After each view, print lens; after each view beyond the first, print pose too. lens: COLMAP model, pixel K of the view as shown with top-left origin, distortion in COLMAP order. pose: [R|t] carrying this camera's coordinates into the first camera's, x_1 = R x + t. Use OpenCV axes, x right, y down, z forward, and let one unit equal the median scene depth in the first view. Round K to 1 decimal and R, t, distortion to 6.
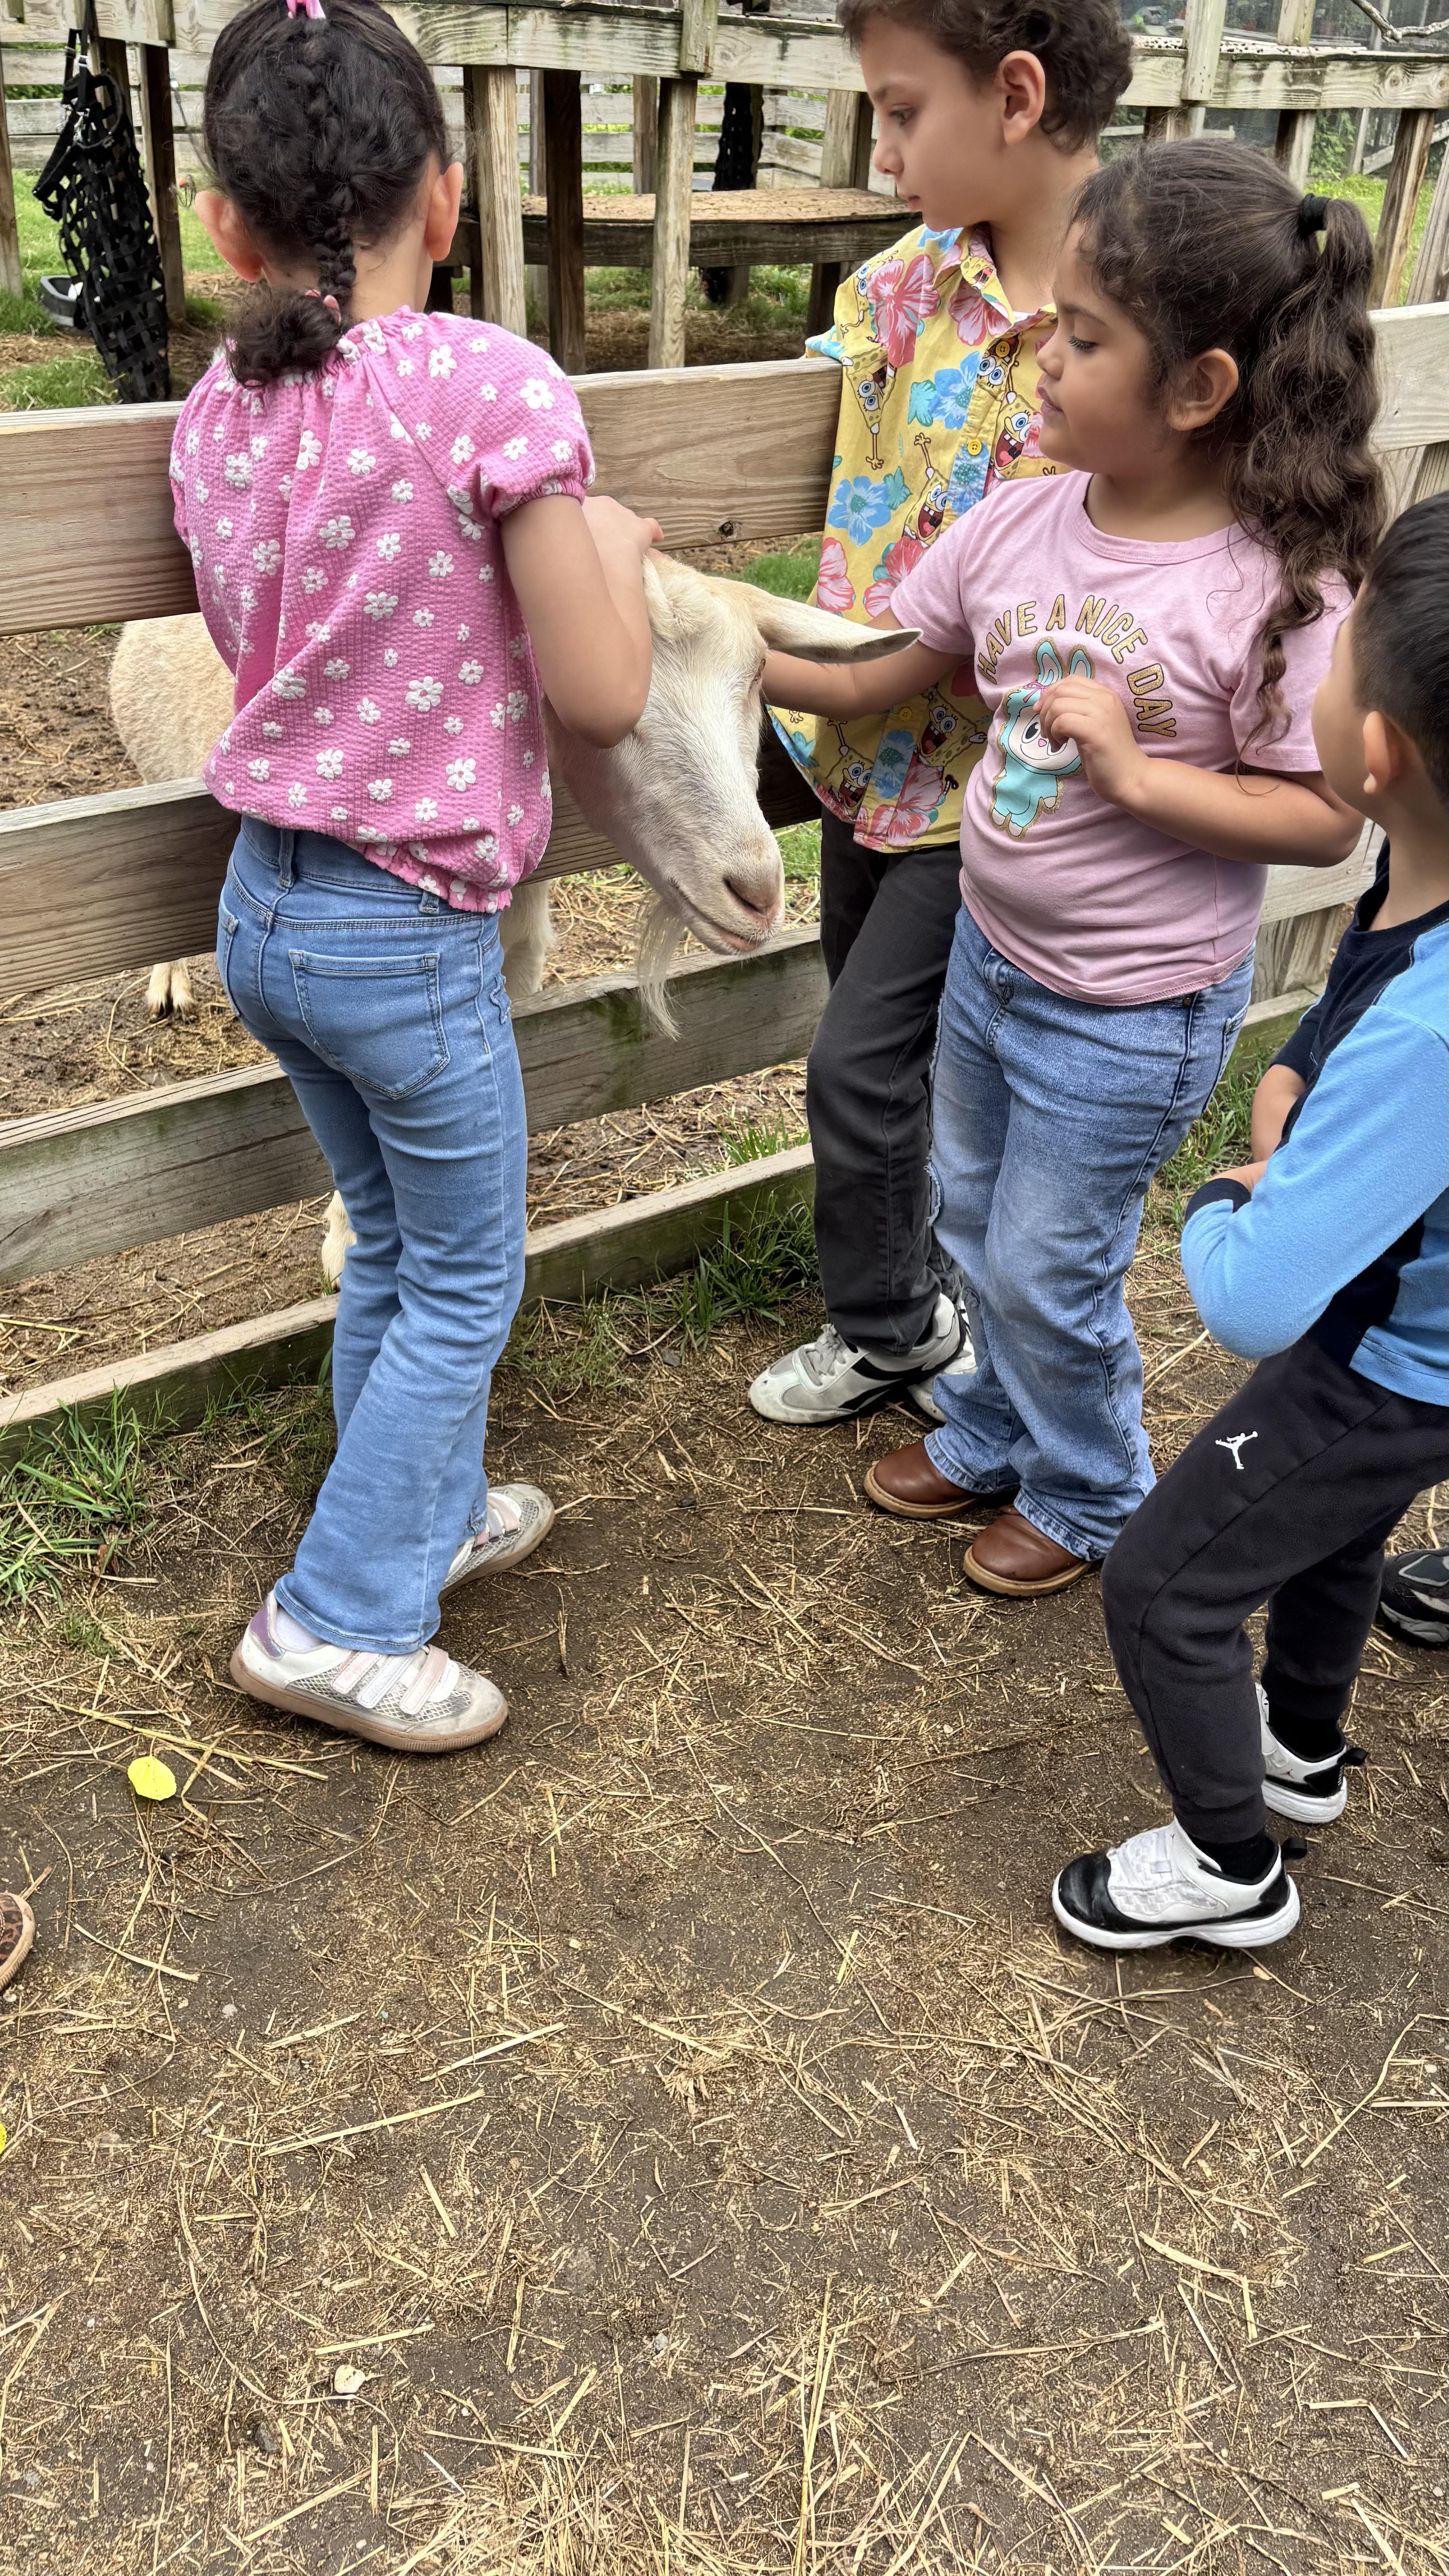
lens RADIAL K [[2085.1, 0, 772.6], [0, 2085.1, 1213.2], [0, 0, 1]] dist [0.054673, -0.011075]
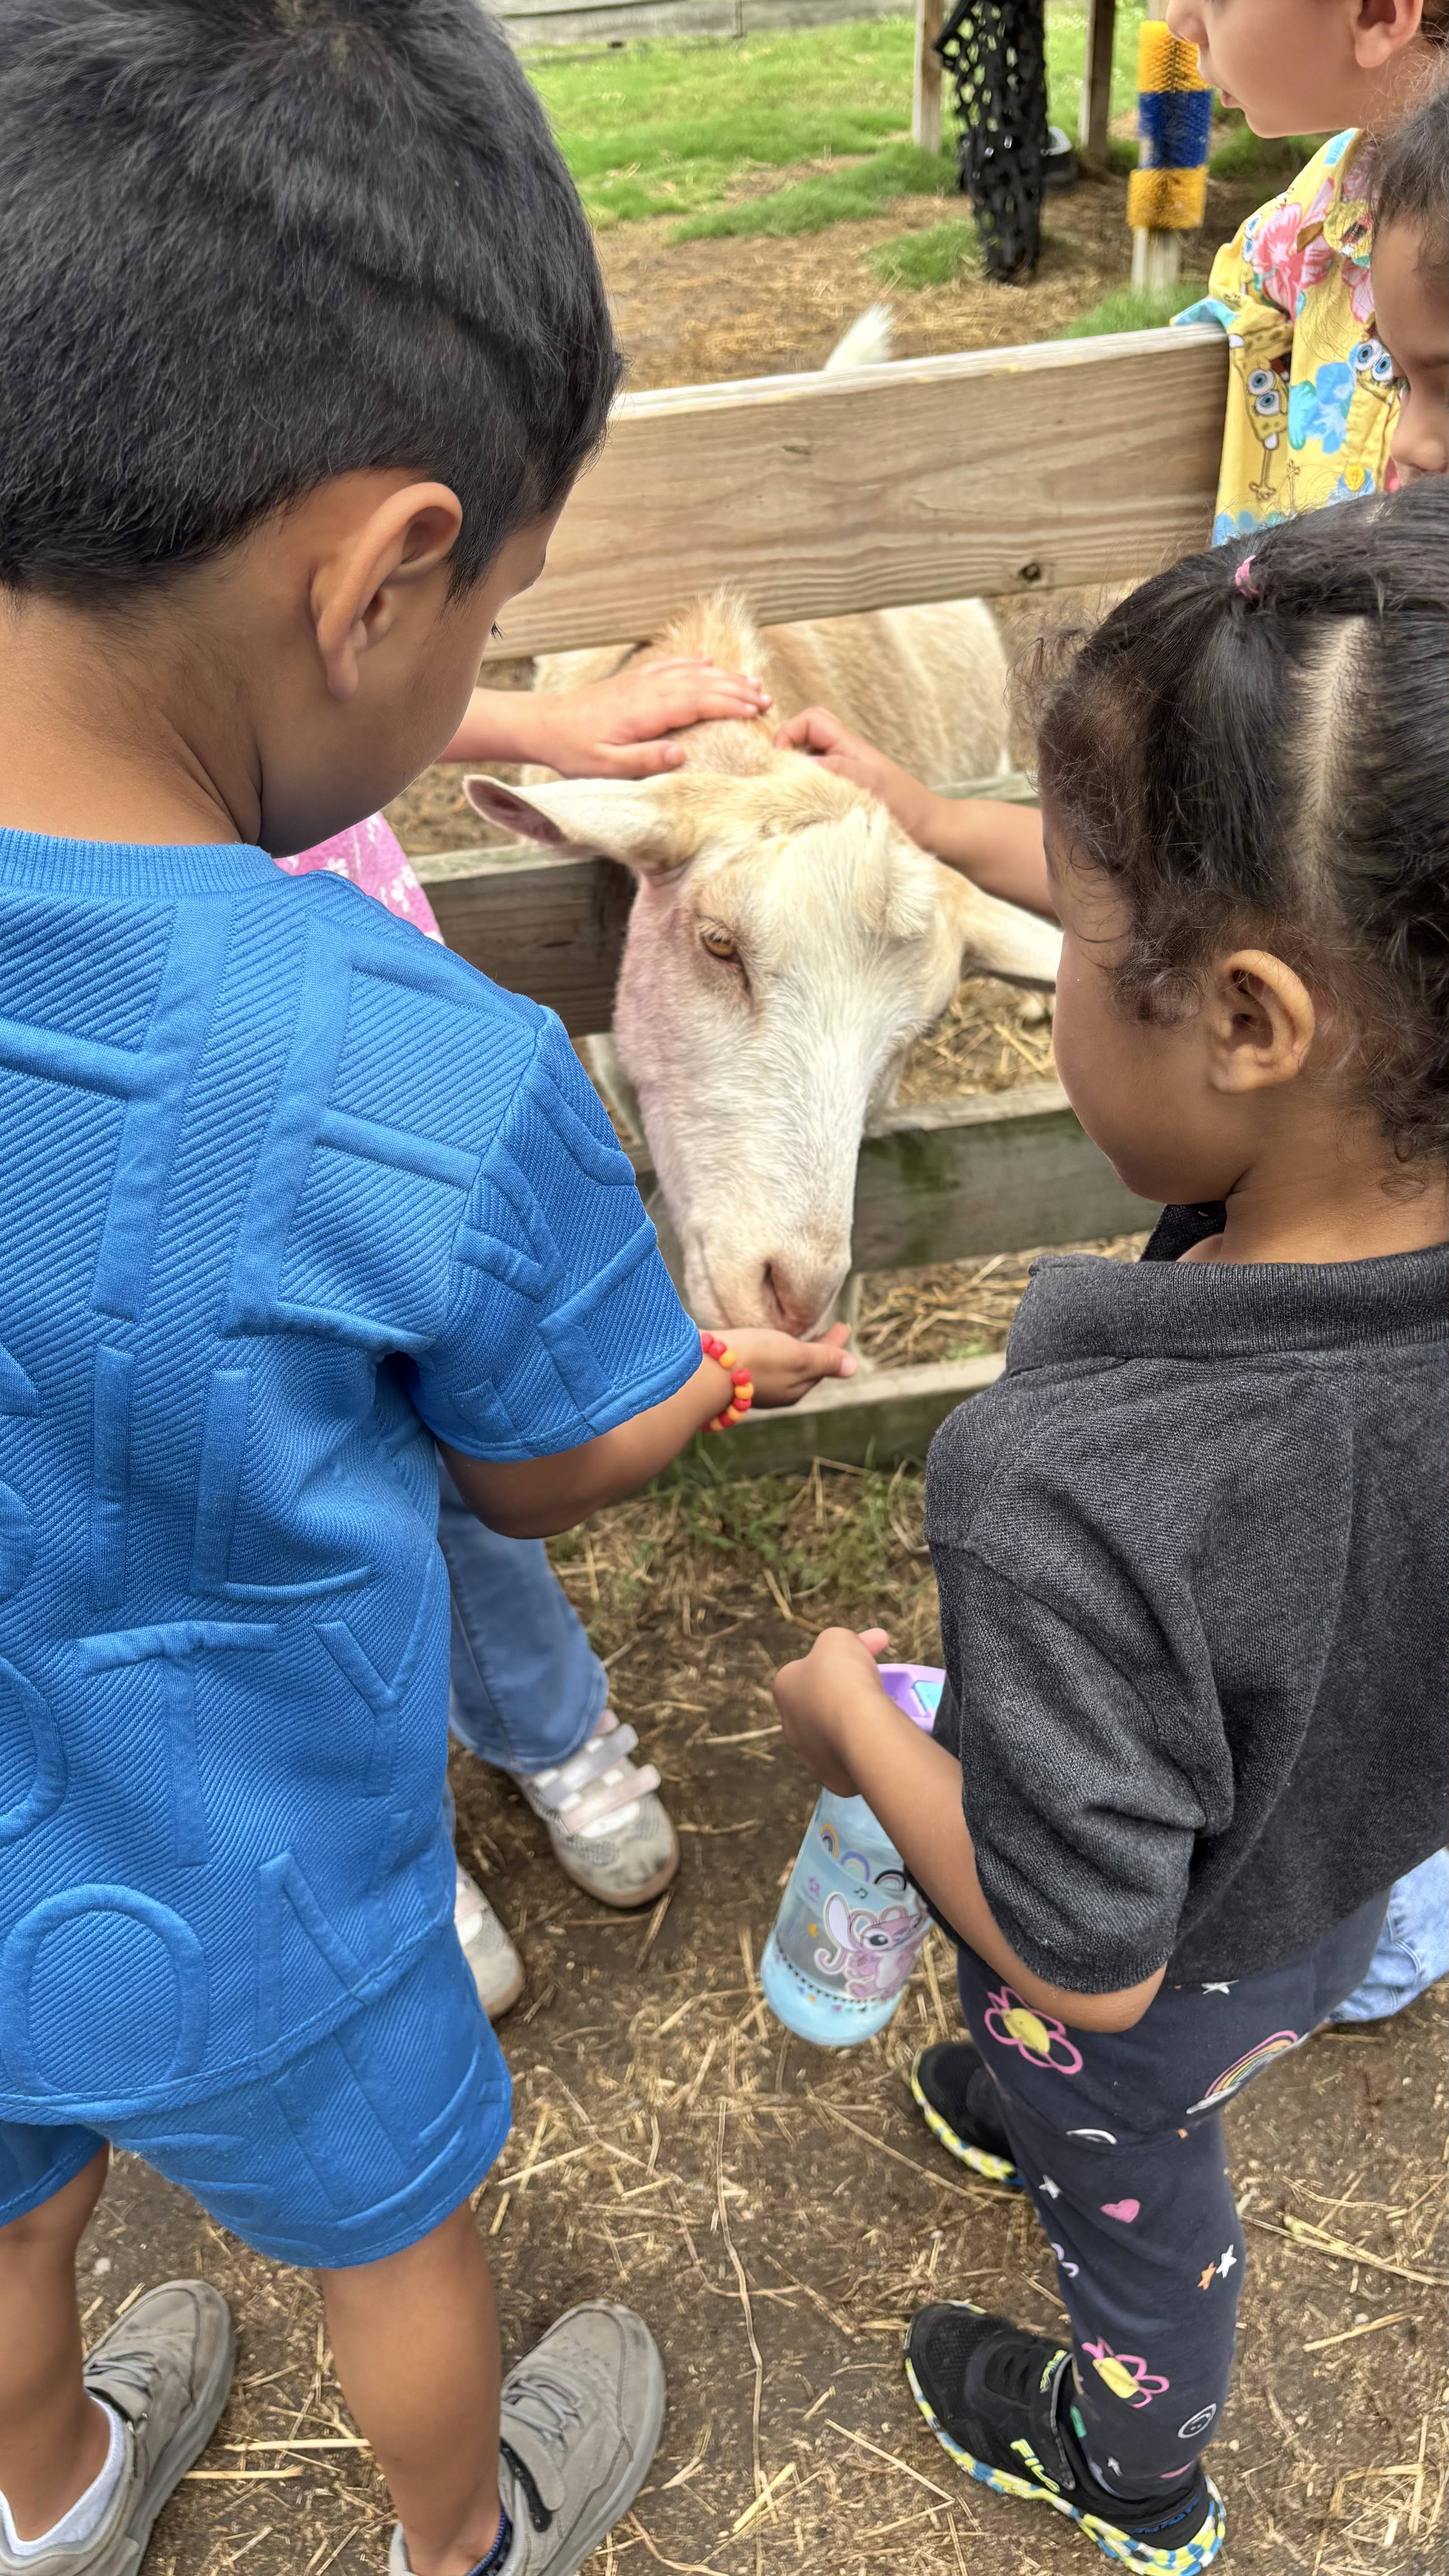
lens RADIAL K [[2060.3, 0, 769.0], [0, 2060.3, 1237.6], [0, 0, 1]] dist [0.161412, -0.210077]
pose [[0.880452, 0.182129, -0.437759, 0.252494], [-0.143994, 0.982384, 0.119109, -0.164784], [0.451741, -0.041835, 0.891168, 0.282235]]
